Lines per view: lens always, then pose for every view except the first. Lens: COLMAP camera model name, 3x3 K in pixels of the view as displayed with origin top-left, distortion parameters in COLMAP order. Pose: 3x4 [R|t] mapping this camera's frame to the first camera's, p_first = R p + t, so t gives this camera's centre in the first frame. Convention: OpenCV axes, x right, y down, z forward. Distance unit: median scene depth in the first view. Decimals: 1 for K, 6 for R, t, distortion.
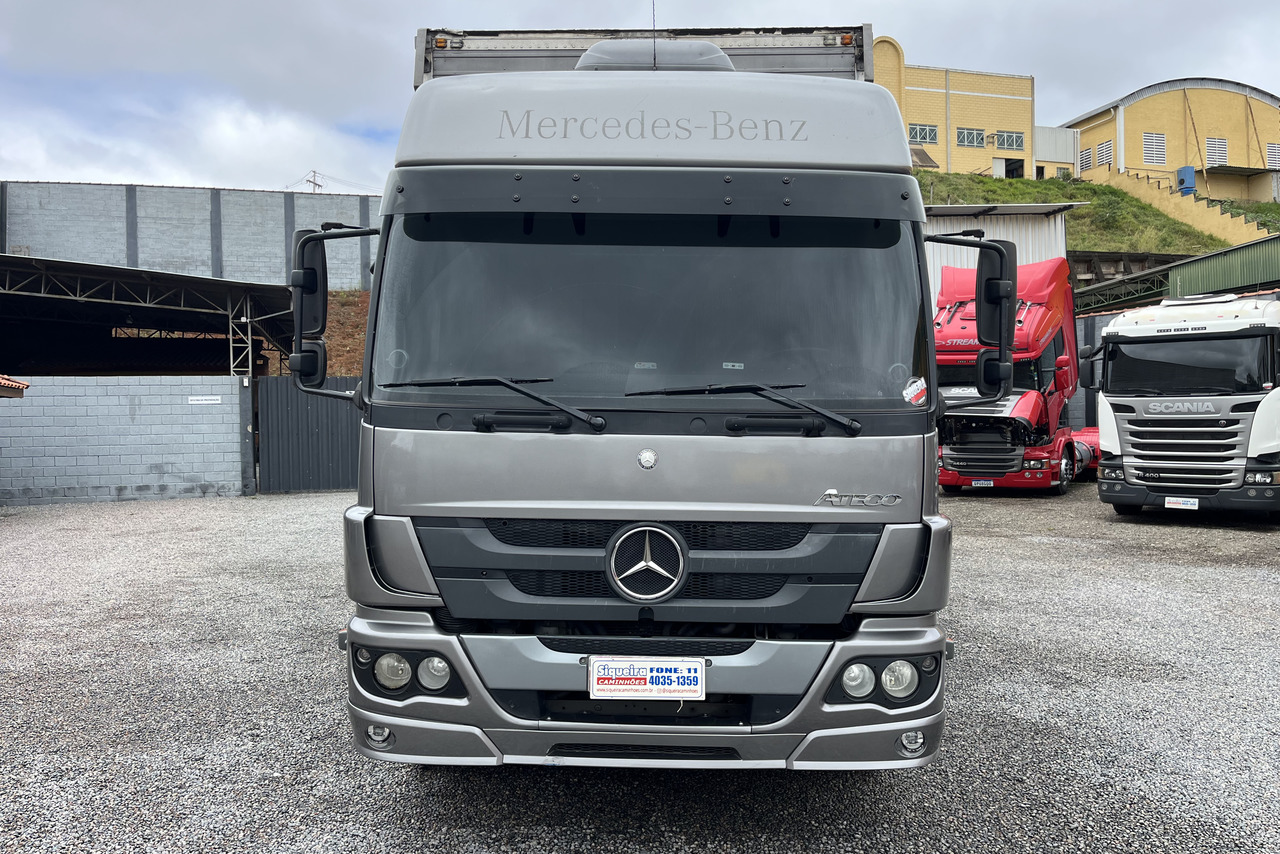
lens RADIAL K [[1005.9, 0, 640.0], [0, 1005.9, 427.0], [0, 0, 1]] dist [0.006075, -0.005071]
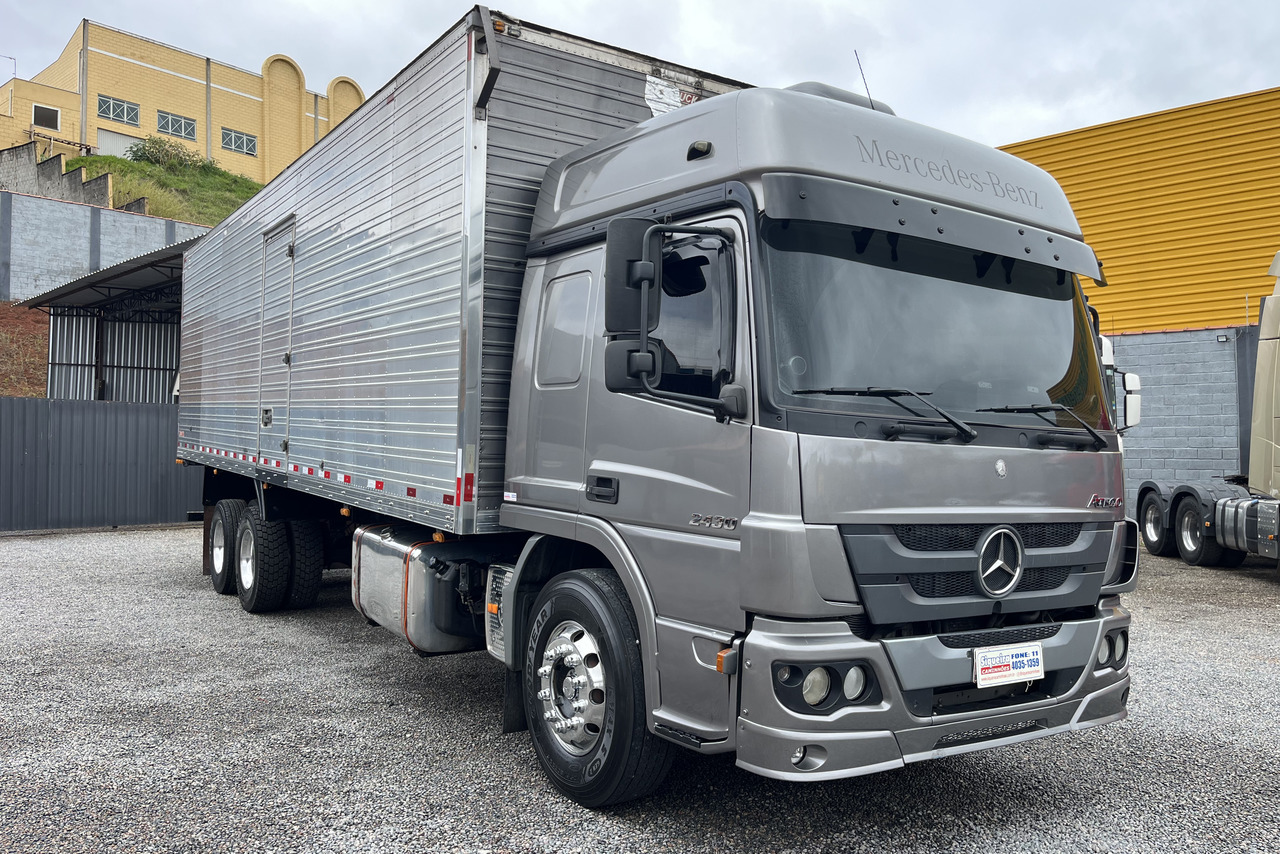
lens RADIAL K [[1005.9, 0, 640.0], [0, 1005.9, 427.0], [0, 0, 1]] dist [0.006075, -0.005071]
pose [[0.825651, 0.032808, 0.563227, -0.957010], [-0.006737, 0.998810, -0.048305, 0.042768], [-0.564141, 0.036089, 0.824889, 0.295714]]
